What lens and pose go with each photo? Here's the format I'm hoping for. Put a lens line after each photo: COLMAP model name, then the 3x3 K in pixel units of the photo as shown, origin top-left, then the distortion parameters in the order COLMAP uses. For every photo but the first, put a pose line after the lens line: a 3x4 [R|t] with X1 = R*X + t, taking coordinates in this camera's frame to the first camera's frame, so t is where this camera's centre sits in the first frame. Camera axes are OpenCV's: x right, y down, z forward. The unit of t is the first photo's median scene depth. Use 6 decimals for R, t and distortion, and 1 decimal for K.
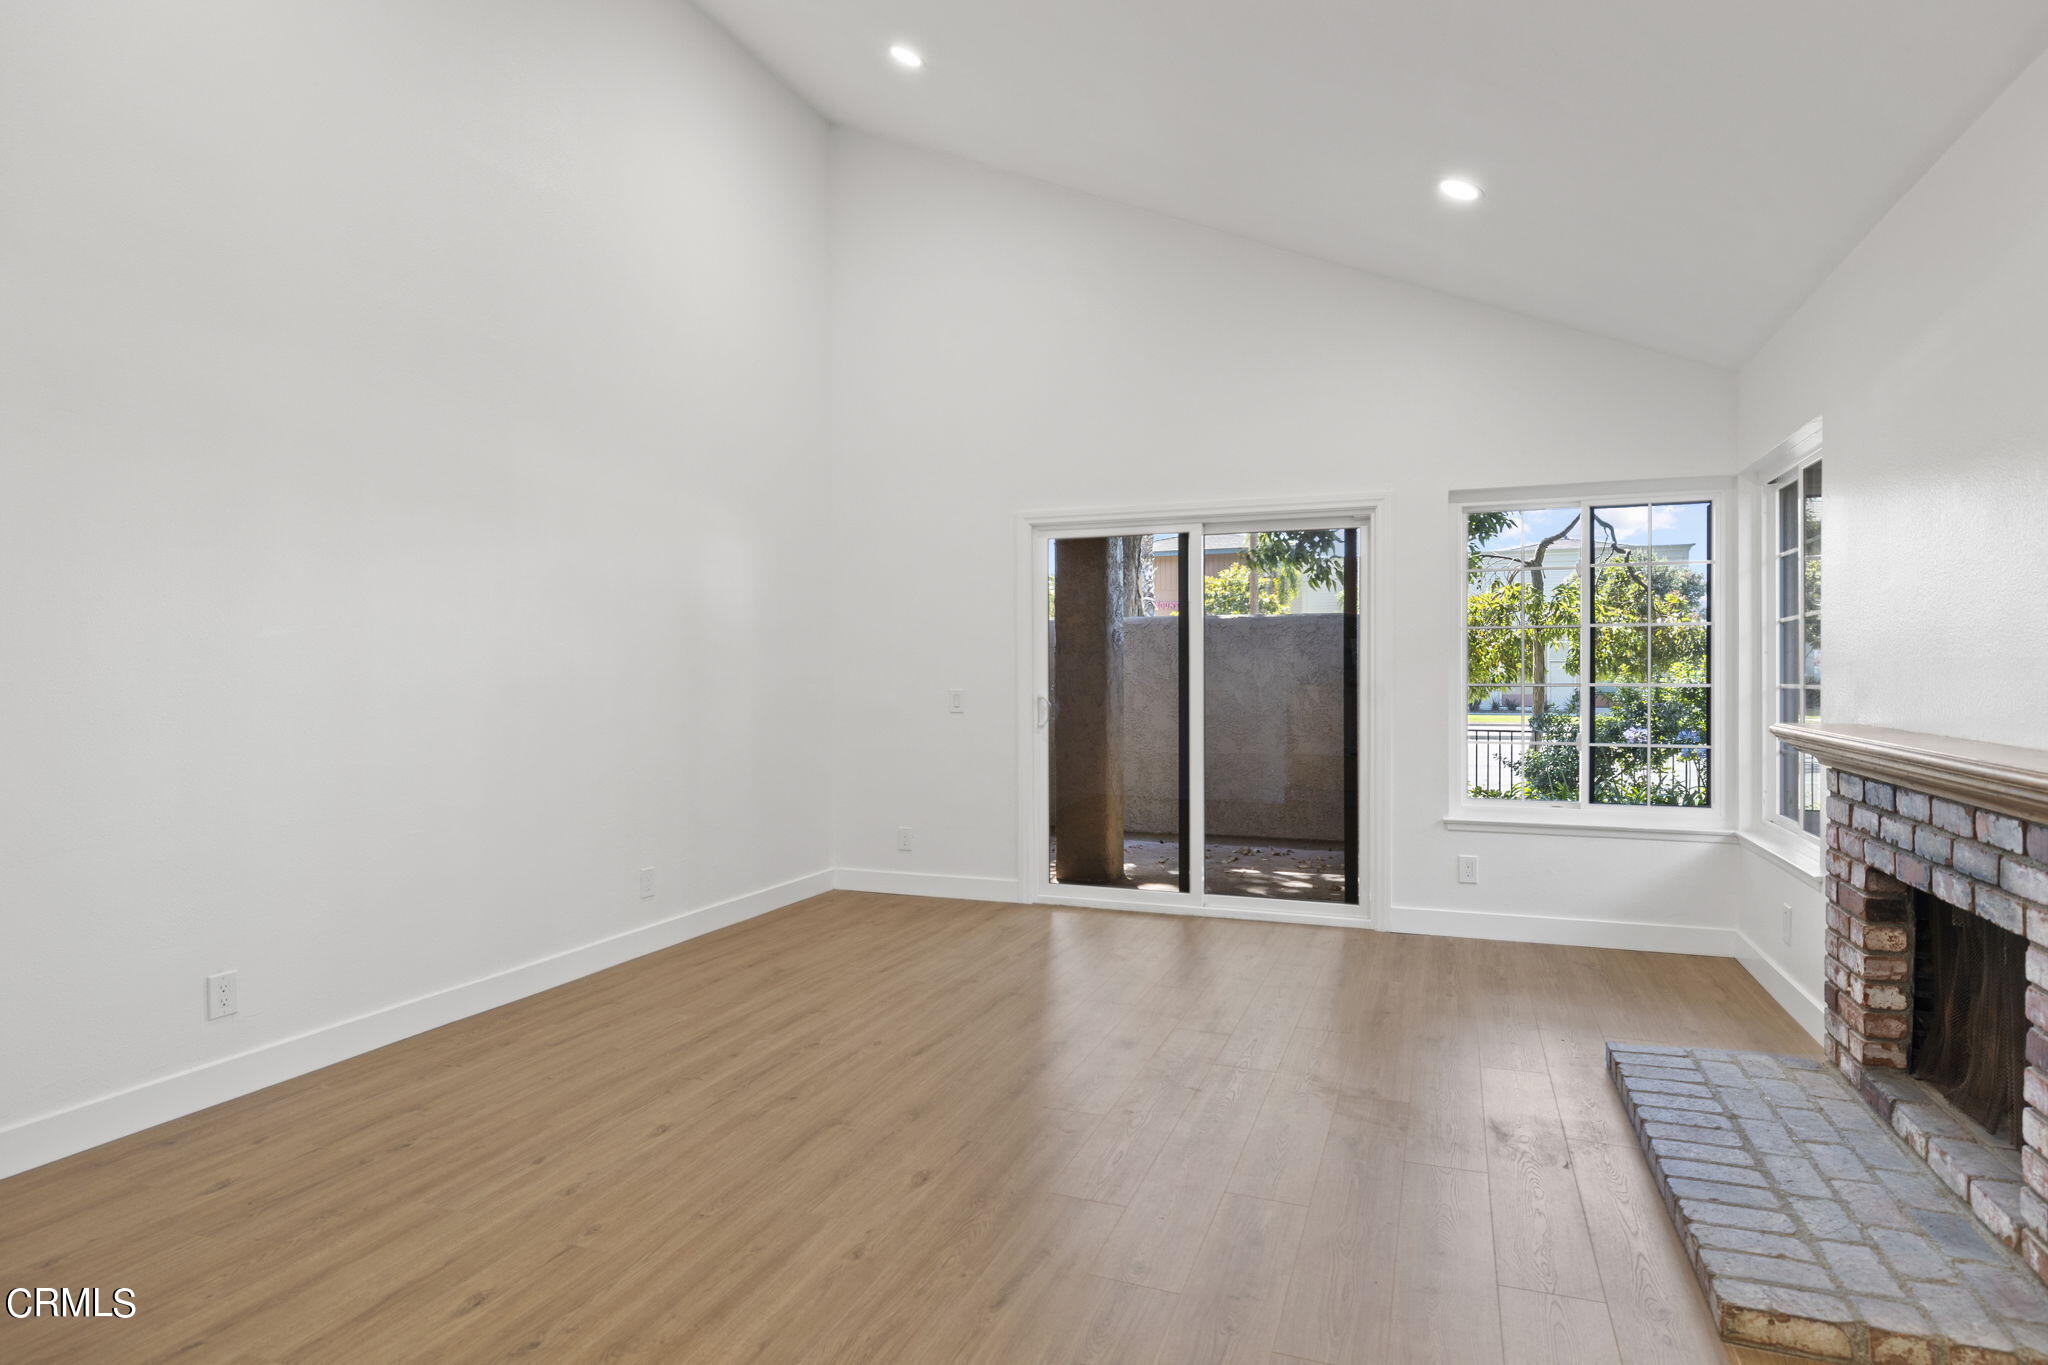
lens RADIAL K [[1110.8, 0, 1024.0], [0, 1110.8, 682.5], [0, 0, 1]] dist [0.000195, -0.000601]
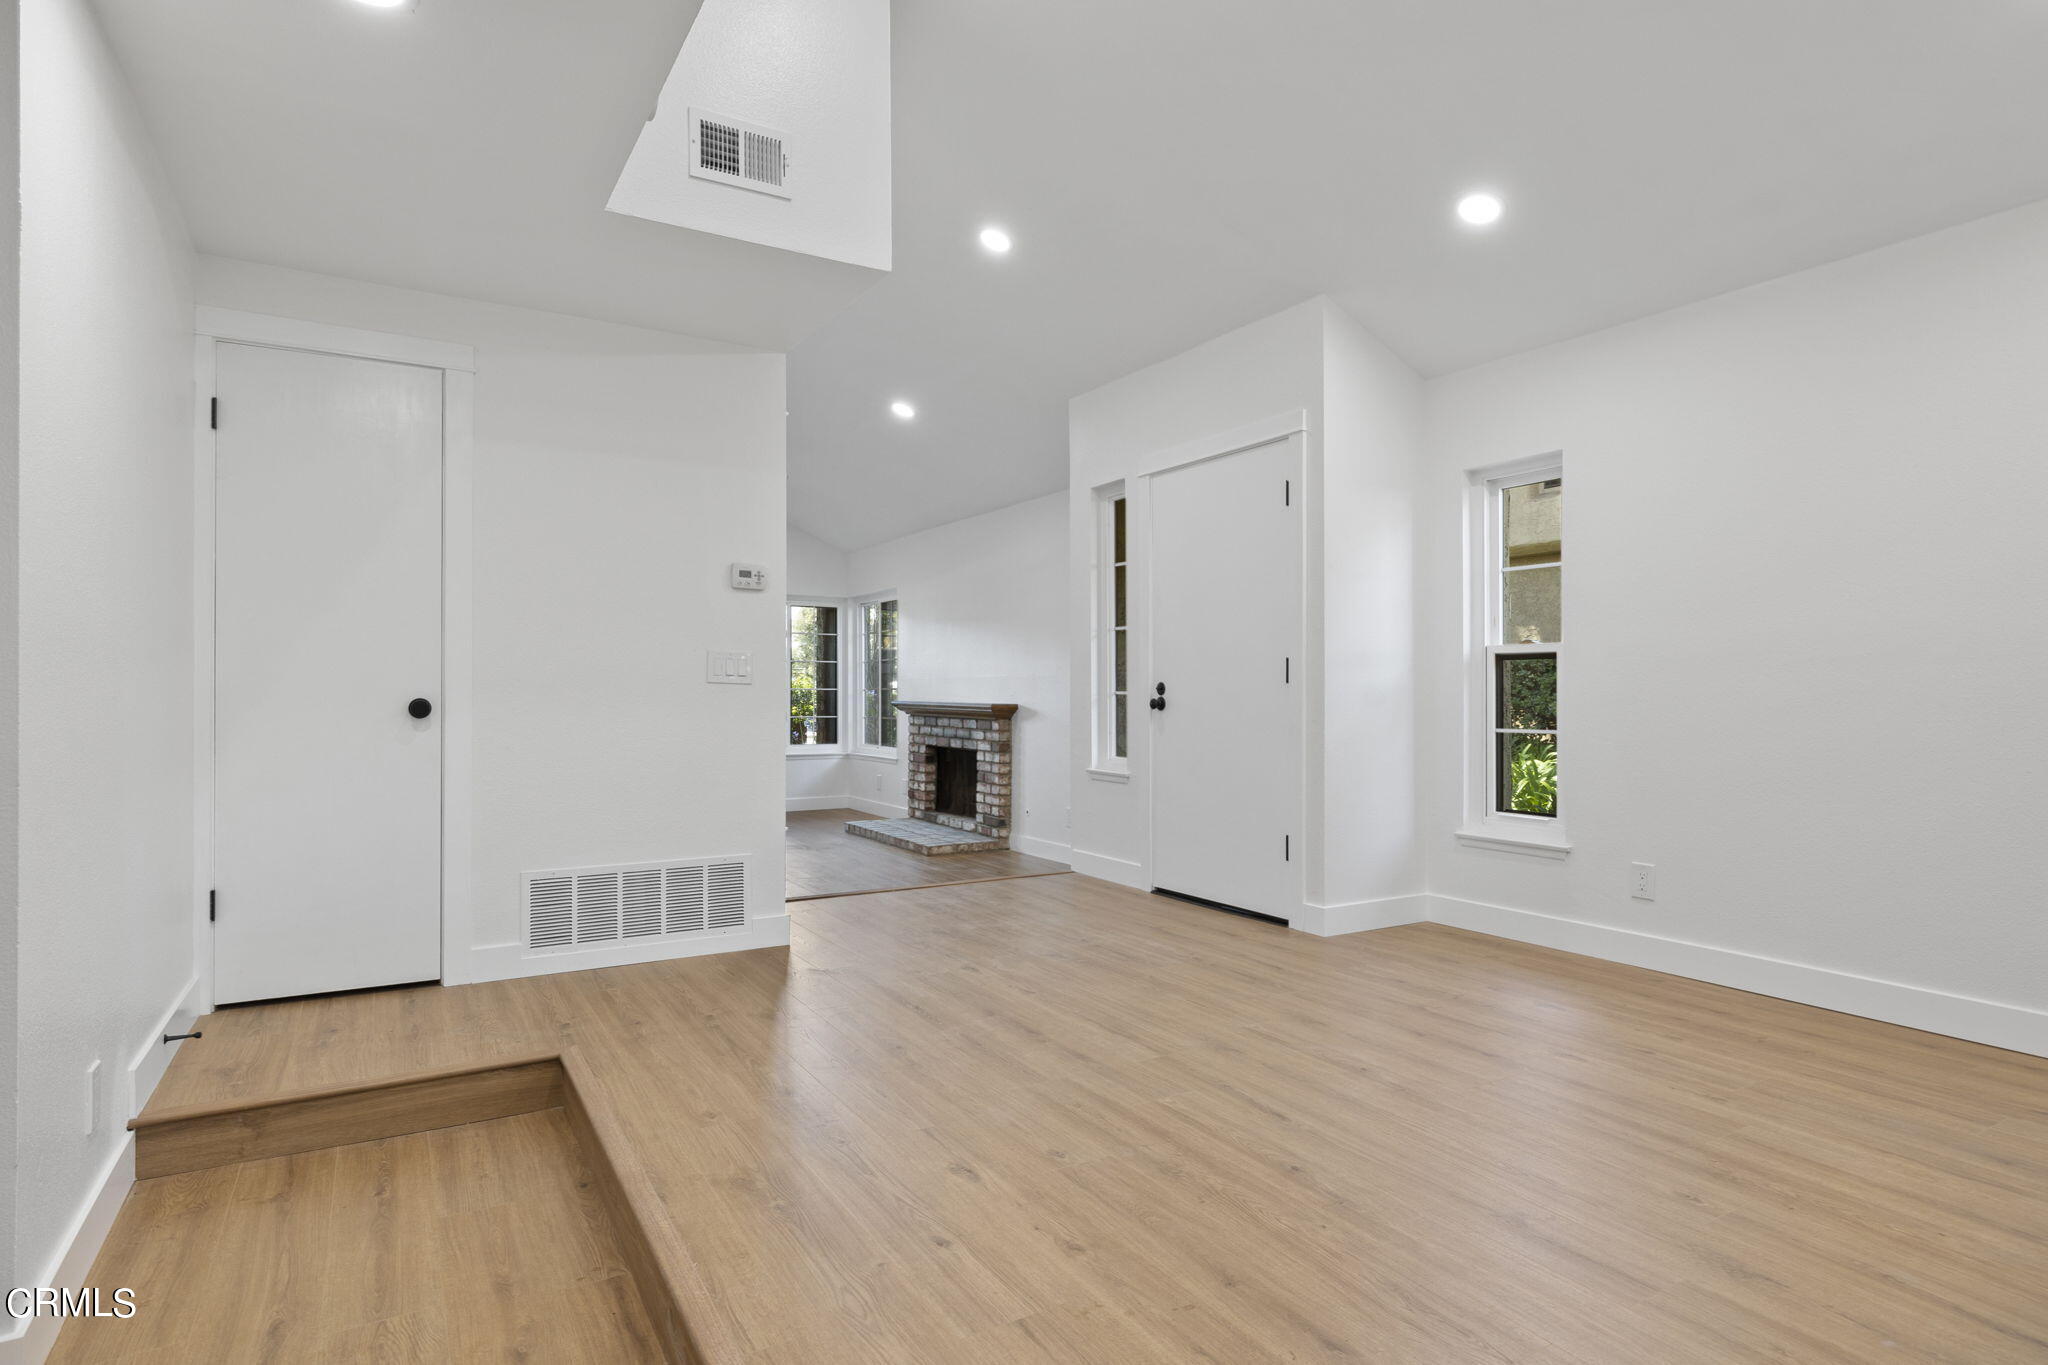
lens RADIAL K [[1077.1, 0, 994.6], [0, 1077.1, 683.6], [0, 0, 1]] dist [0.000919, 0.000278]
pose [[0.634177, 0.008703, 0.773139, -1.417491], [0.004420, 0.999880, -0.014881, 0.039489], [-0.773176, 0.012854, 0.634062, -1.034735]]
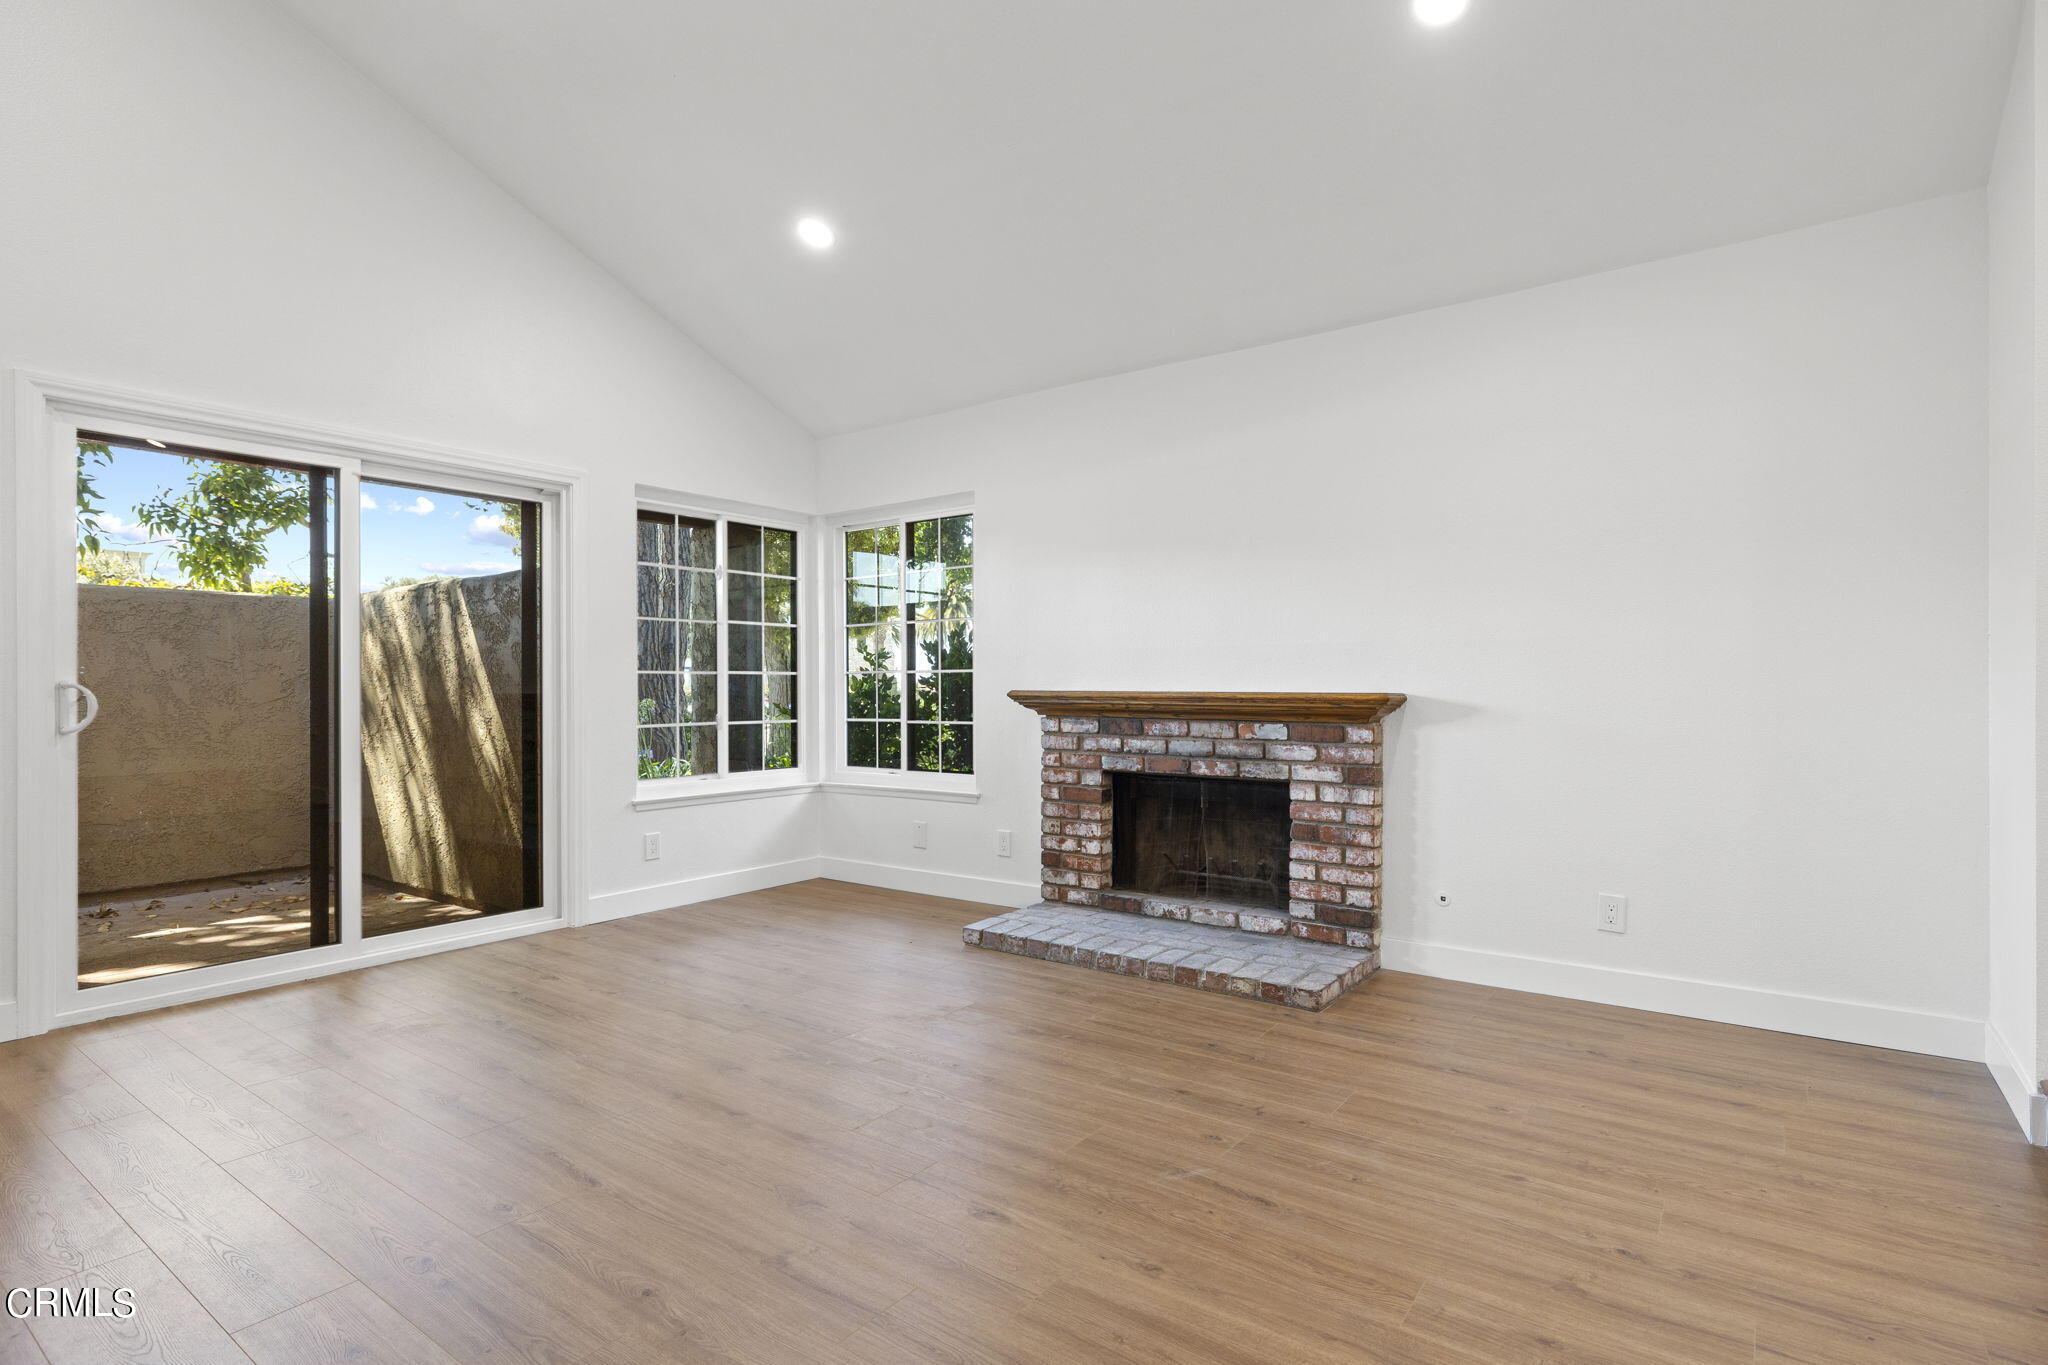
lens RADIAL K [[1021.2, 0, 1024.0], [0, 1021.2, 682.5], [0, 0, 1]] dist [-0.001609, 0.000252]
pose [[0.266142, 0.006444, 0.963912, -0.758531], [0.010195, 0.999903, -0.009499, 0.044438], [-0.963880, 0.012355, 0.266050, 0.691908]]
